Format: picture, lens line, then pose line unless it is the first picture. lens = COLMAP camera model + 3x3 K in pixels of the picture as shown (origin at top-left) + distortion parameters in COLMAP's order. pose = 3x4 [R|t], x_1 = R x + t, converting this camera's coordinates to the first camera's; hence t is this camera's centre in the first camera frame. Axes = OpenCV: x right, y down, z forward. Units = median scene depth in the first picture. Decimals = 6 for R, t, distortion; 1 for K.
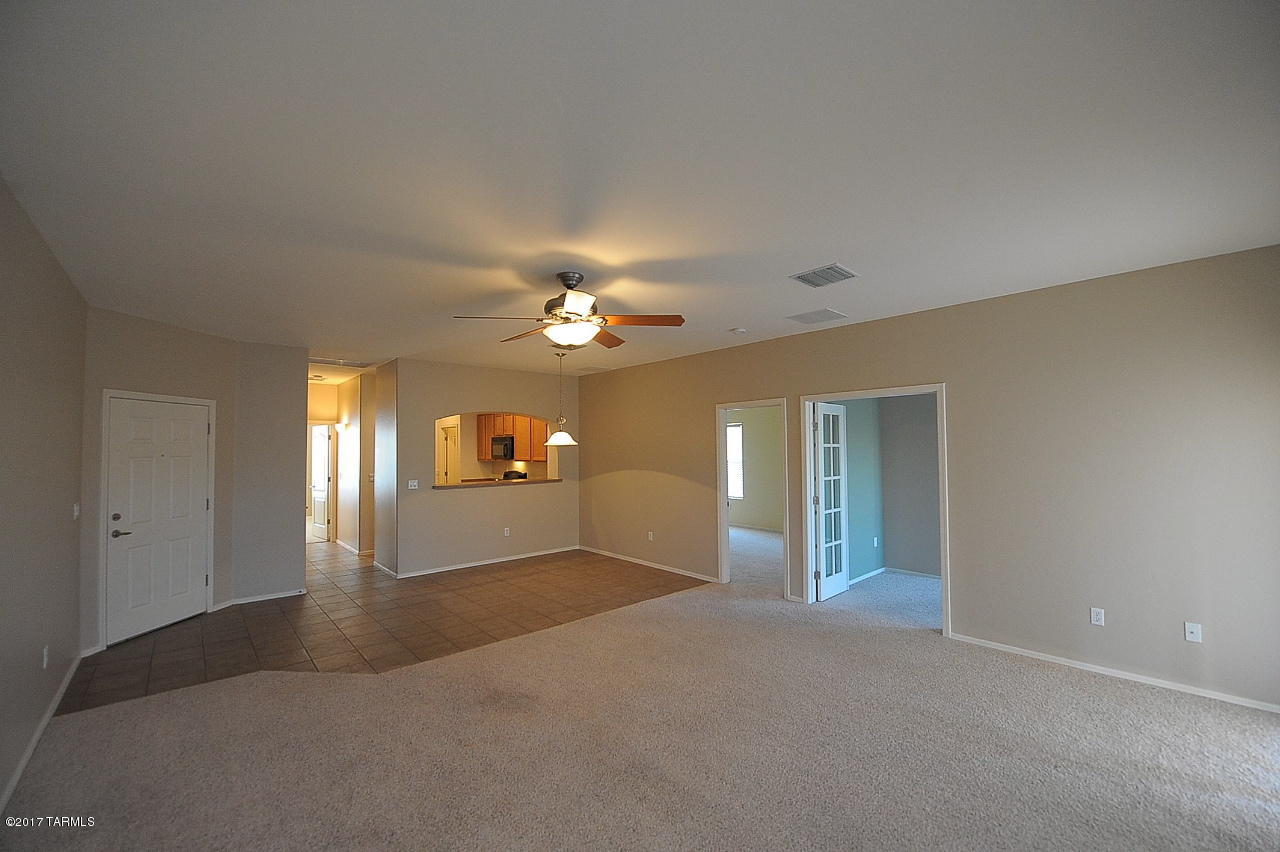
lens RADIAL K [[518.3, 0, 642.9], [0, 518.3, 433.3], [0, 0, 1]] dist [-0.000335, 0.000101]
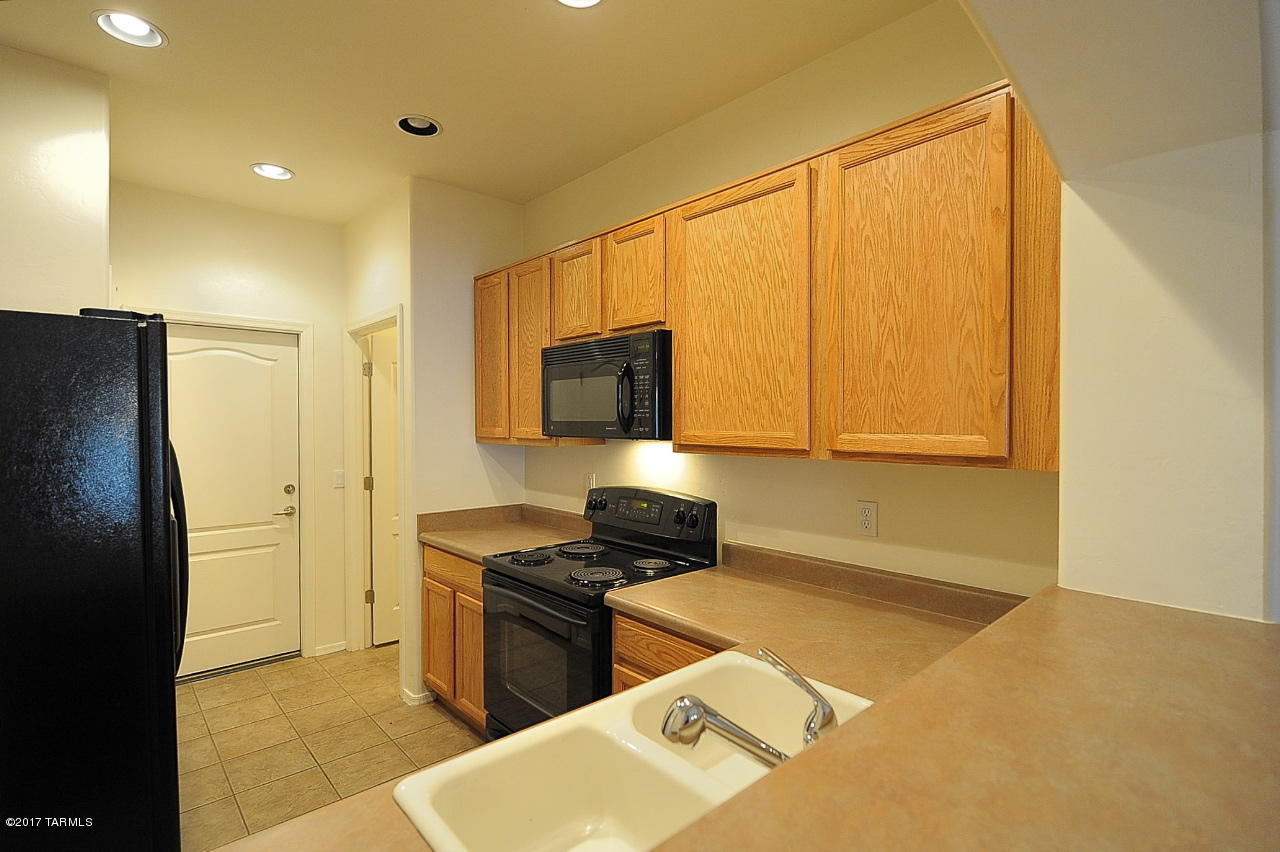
lens RADIAL K [[600.9, 0, 640.9], [0, 600.9, 428.5], [0, 0, 1]] dist [-0.004359, -0.000237]
pose [[0.999897, 0.006299, 0.012884, -0.286398], [-0.006805, 0.999189, 0.039685, 0.038639], [-0.012623, -0.039769, 0.999129, 0.826043]]
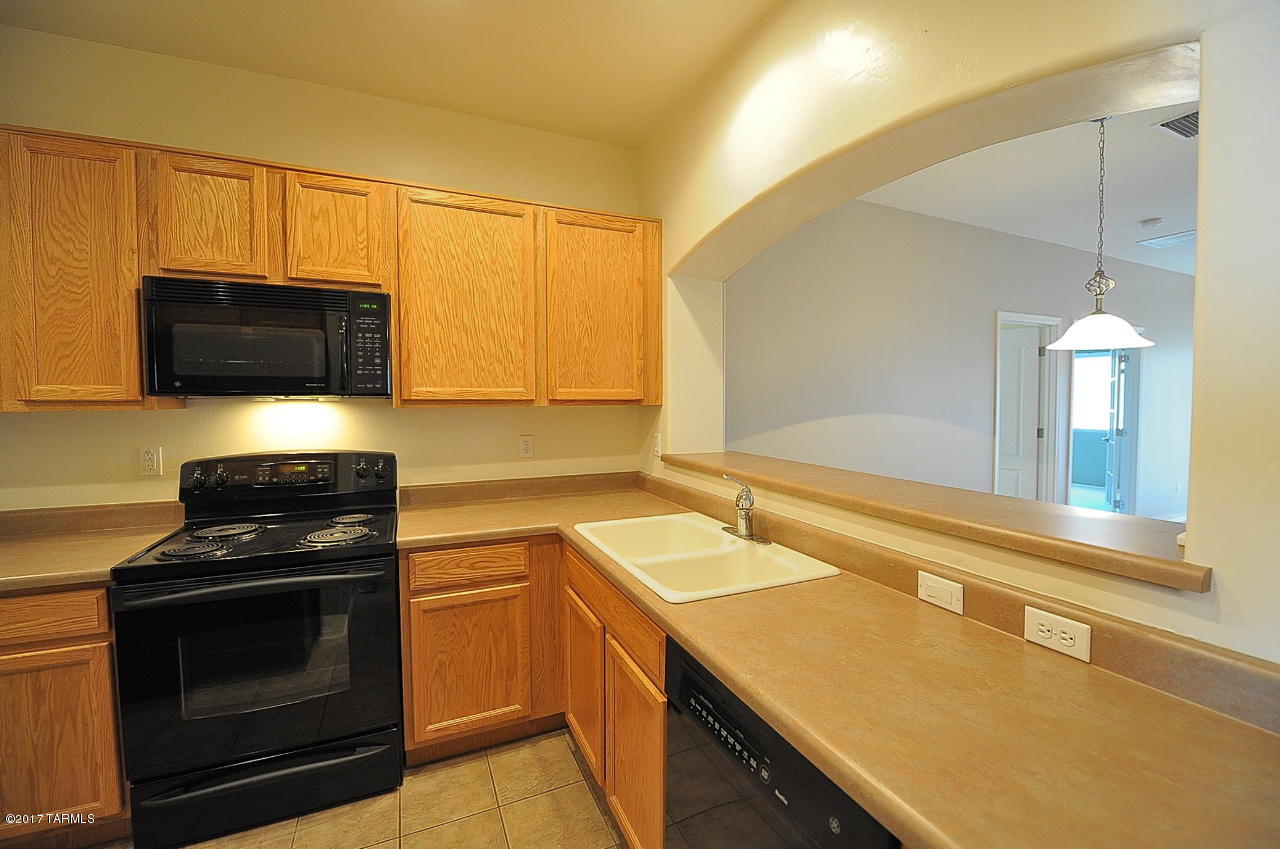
lens RADIAL K [[510.5, 0, 640.0], [0, 510.5, 424.5], [0, 0, 1]] dist [-0.017789, -0.000062]
pose [[0.300464, -0.041605, 0.952885, -0.465043], [-0.025879, 0.998325, 0.051749, 0.051705], [-0.953442, -0.040208, 0.298883, 0.901230]]
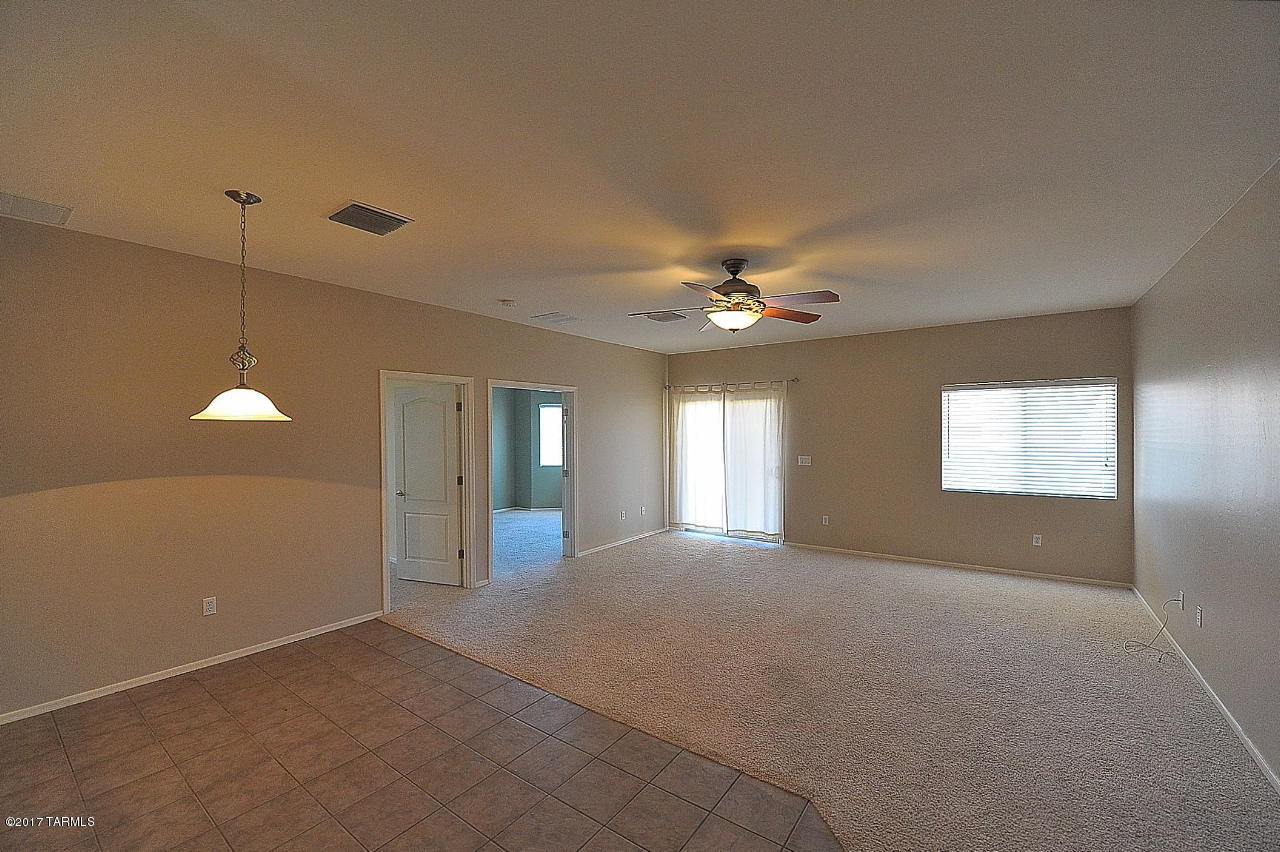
lens RADIAL K [[510.5, 0, 640.0], [0, 510.5, 426.0], [0, 0, 1]] dist [-0.017789, -0.000062]
pose [[-0.212652, 0.016811, 0.976983, -0.454514], [-0.020473, 0.999556, -0.021656, 0.022234], [-0.976913, -0.024607, -0.212213, 0.578131]]
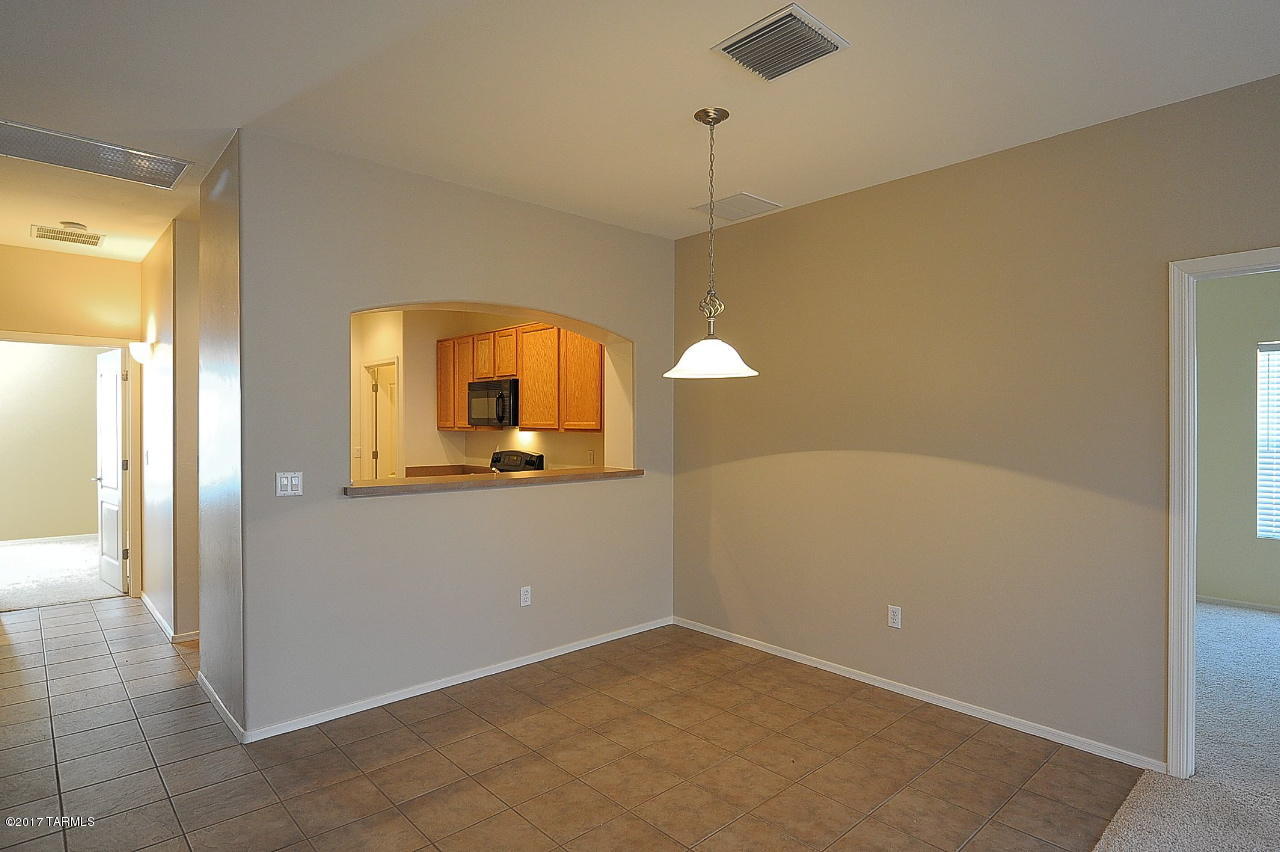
lens RADIAL K [[681.3, 0, 644.5], [0, 681.3, 434.2], [0, 0, 1]] dist [-0.001266, -0.000504]
pose [[0.999765, 0.011306, 0.018522, -0.156197], [-0.012089, 0.999013, 0.042731, 0.031231], [-0.018021, -0.042945, 0.998915, 0.400008]]
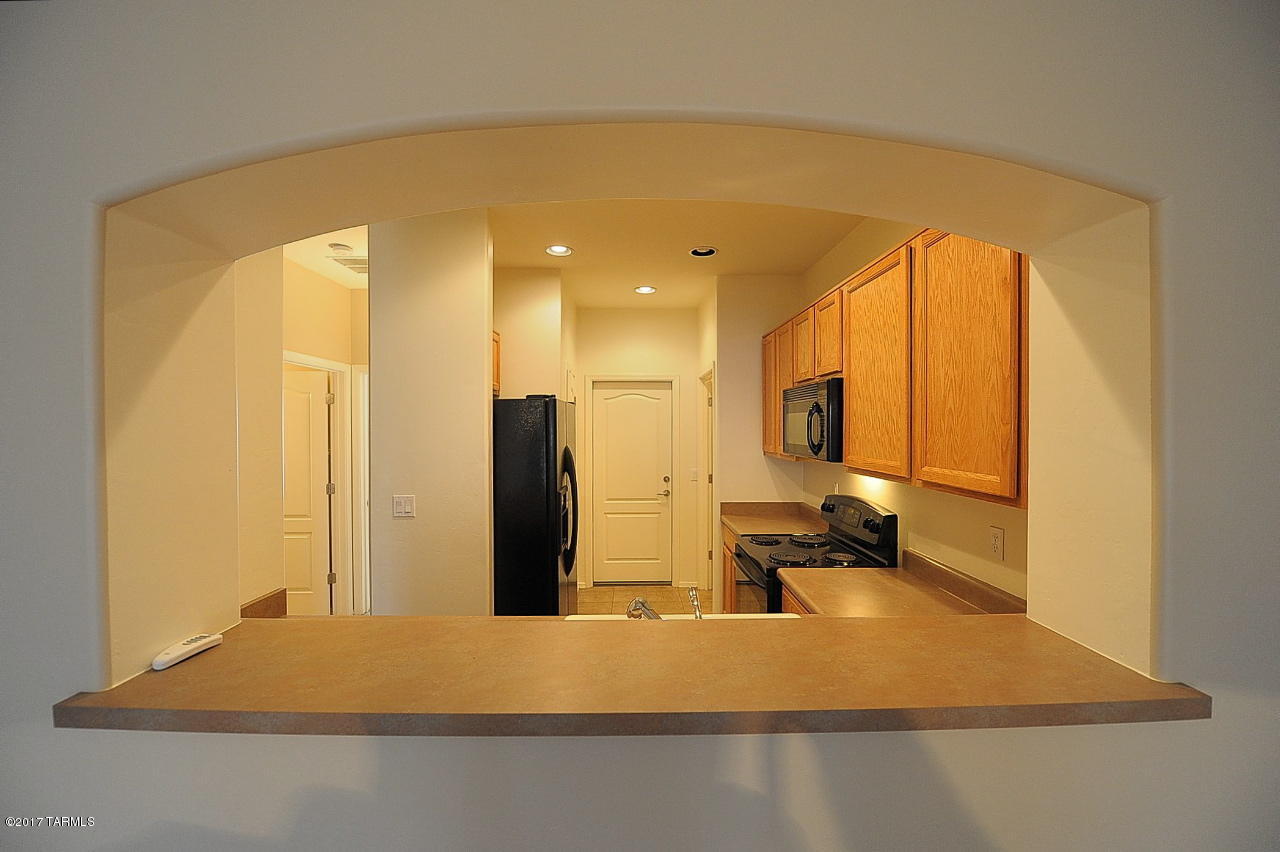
lens RADIAL K [[518.3, 0, 642.9], [0, 518.3, 433.3], [0, 0, 1]] dist [-0.000335, 0.000101]
pose [[0.758019, 0.014119, -0.652080, -0.166657], [0.015432, 0.999098, 0.039571, 0.024398], [0.652050, -0.040058, 0.757117, 0.793184]]
